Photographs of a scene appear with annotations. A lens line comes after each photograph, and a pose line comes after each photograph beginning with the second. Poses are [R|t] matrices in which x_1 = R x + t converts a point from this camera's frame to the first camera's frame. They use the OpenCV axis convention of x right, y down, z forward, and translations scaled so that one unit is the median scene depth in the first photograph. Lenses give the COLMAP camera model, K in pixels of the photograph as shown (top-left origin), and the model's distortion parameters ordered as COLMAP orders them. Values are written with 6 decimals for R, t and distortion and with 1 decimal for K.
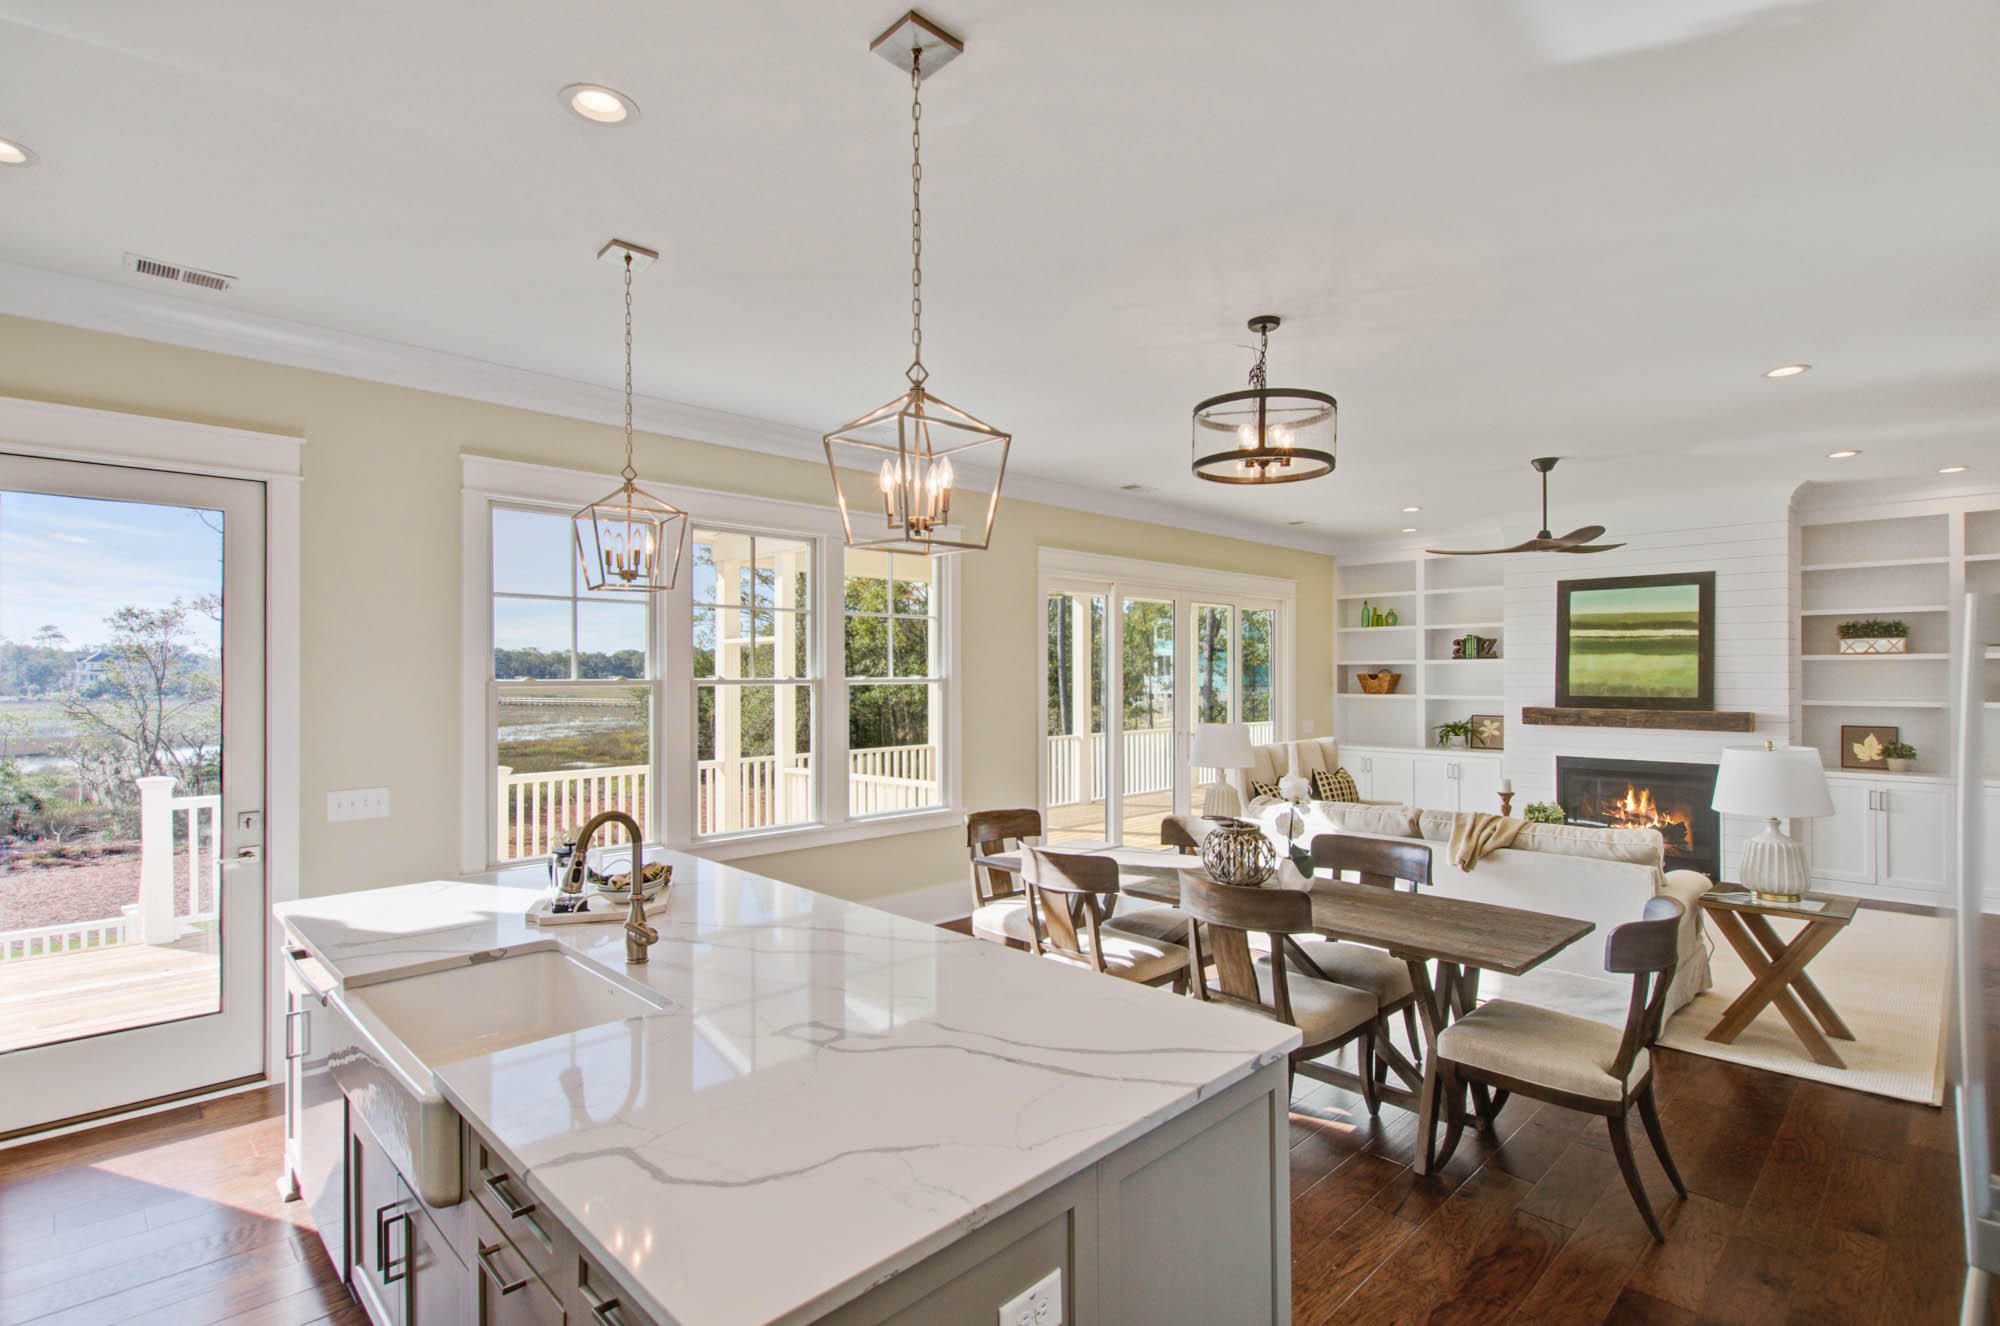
lens RADIAL K [[953.6, 0, 1005.6], [0, 953.6, 681.7], [0, 0, 1]] dist [-0.000578, -0.000480]
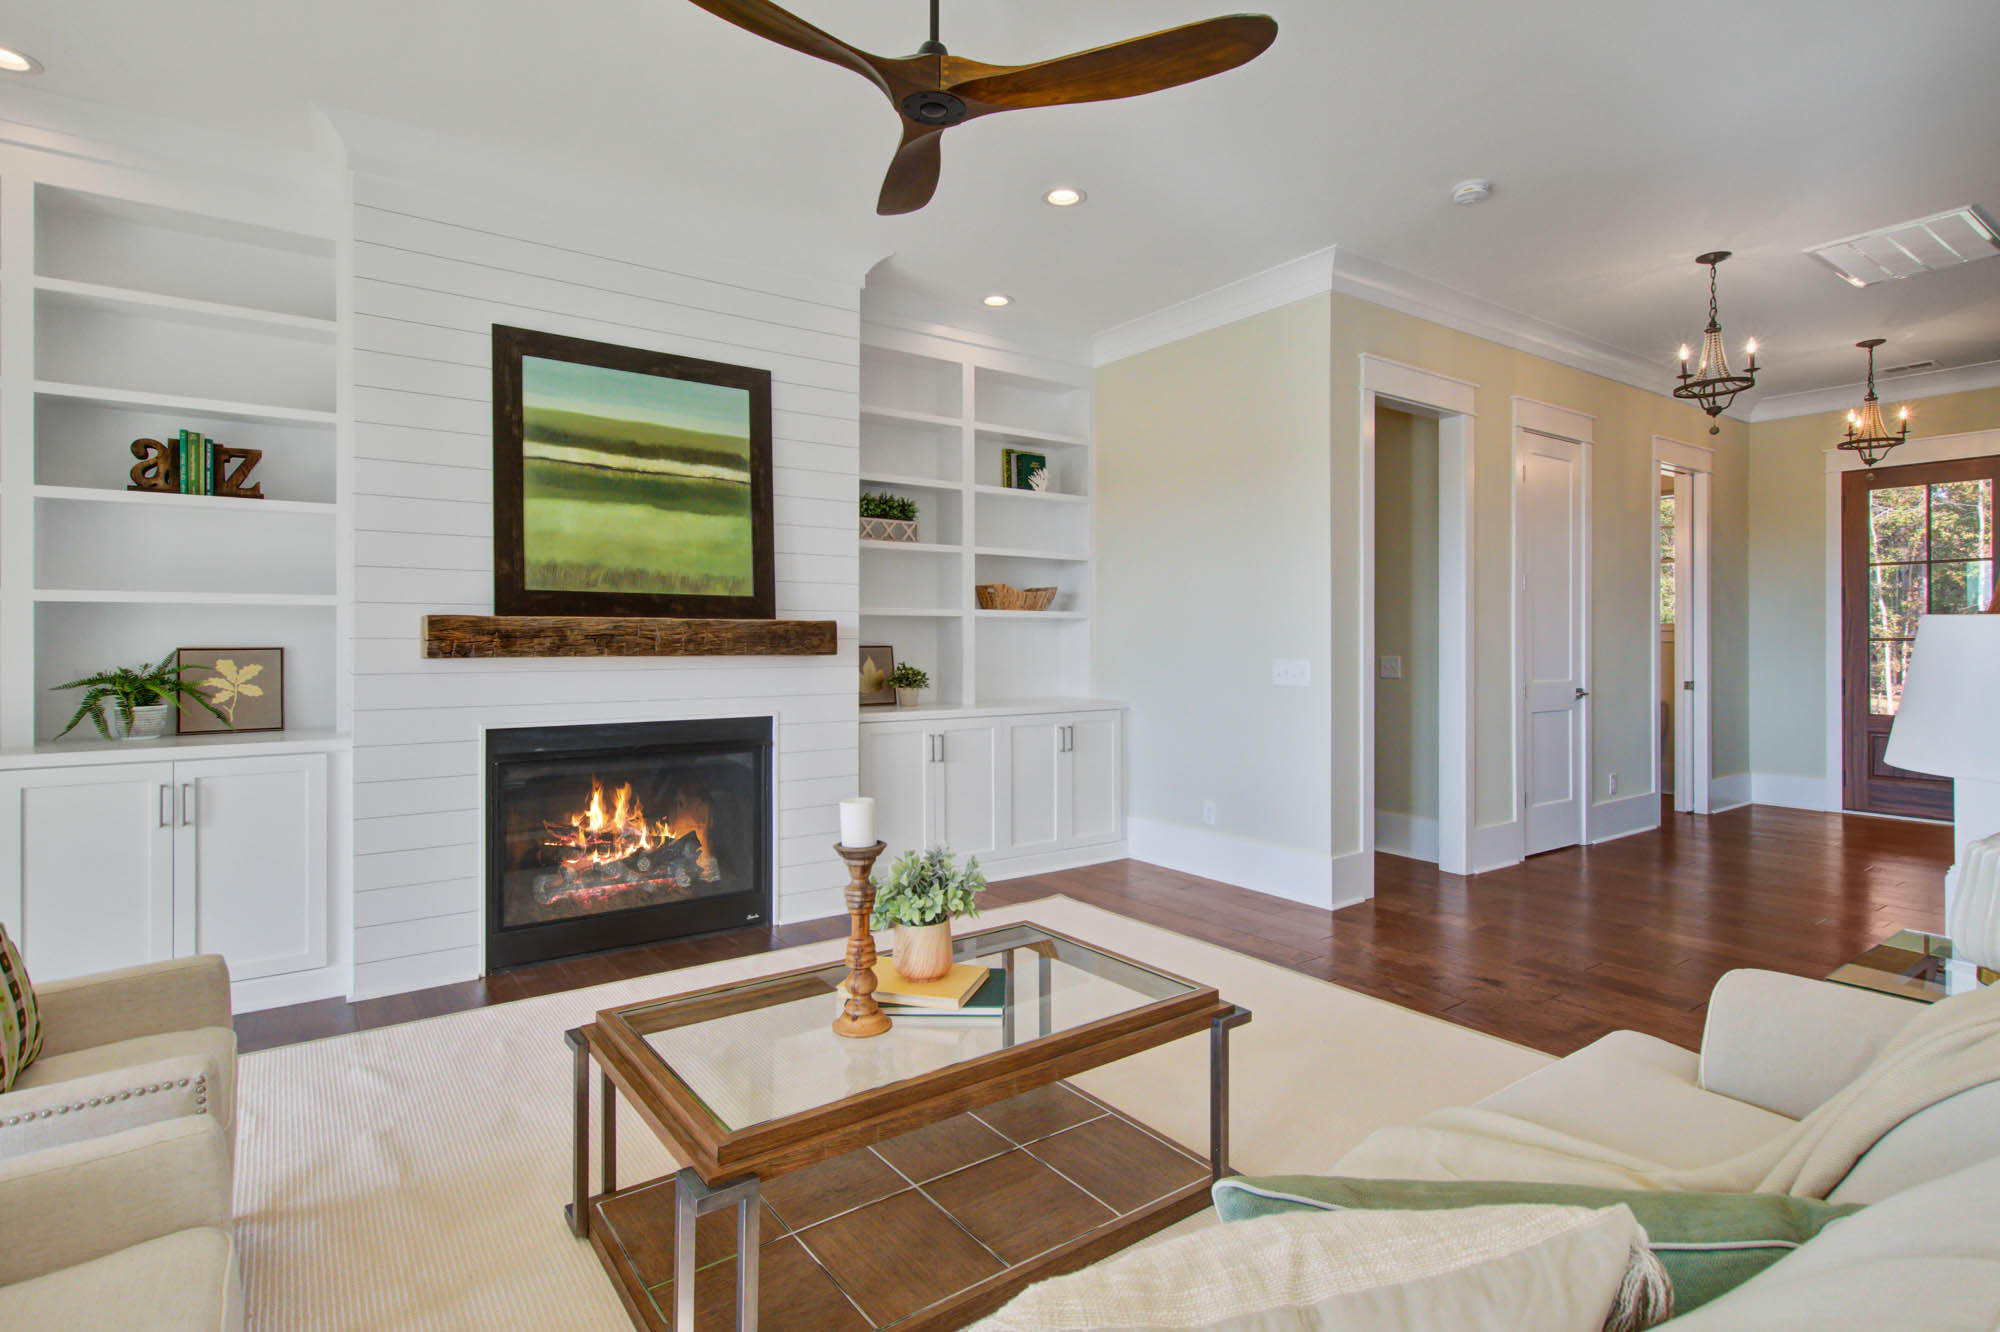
lens RADIAL K [[1016.5, 0, 1004.2], [0, 1016.5, 613.2], [0, 0, 1]] dist [0.001803, 0.000208]
pose [[0.140455, 0.026646, 0.989728, 0.161282], [0.007755, 0.999578, -0.028012, 0.040507], [-0.990057, 0.011609, 0.140189, 0.720856]]
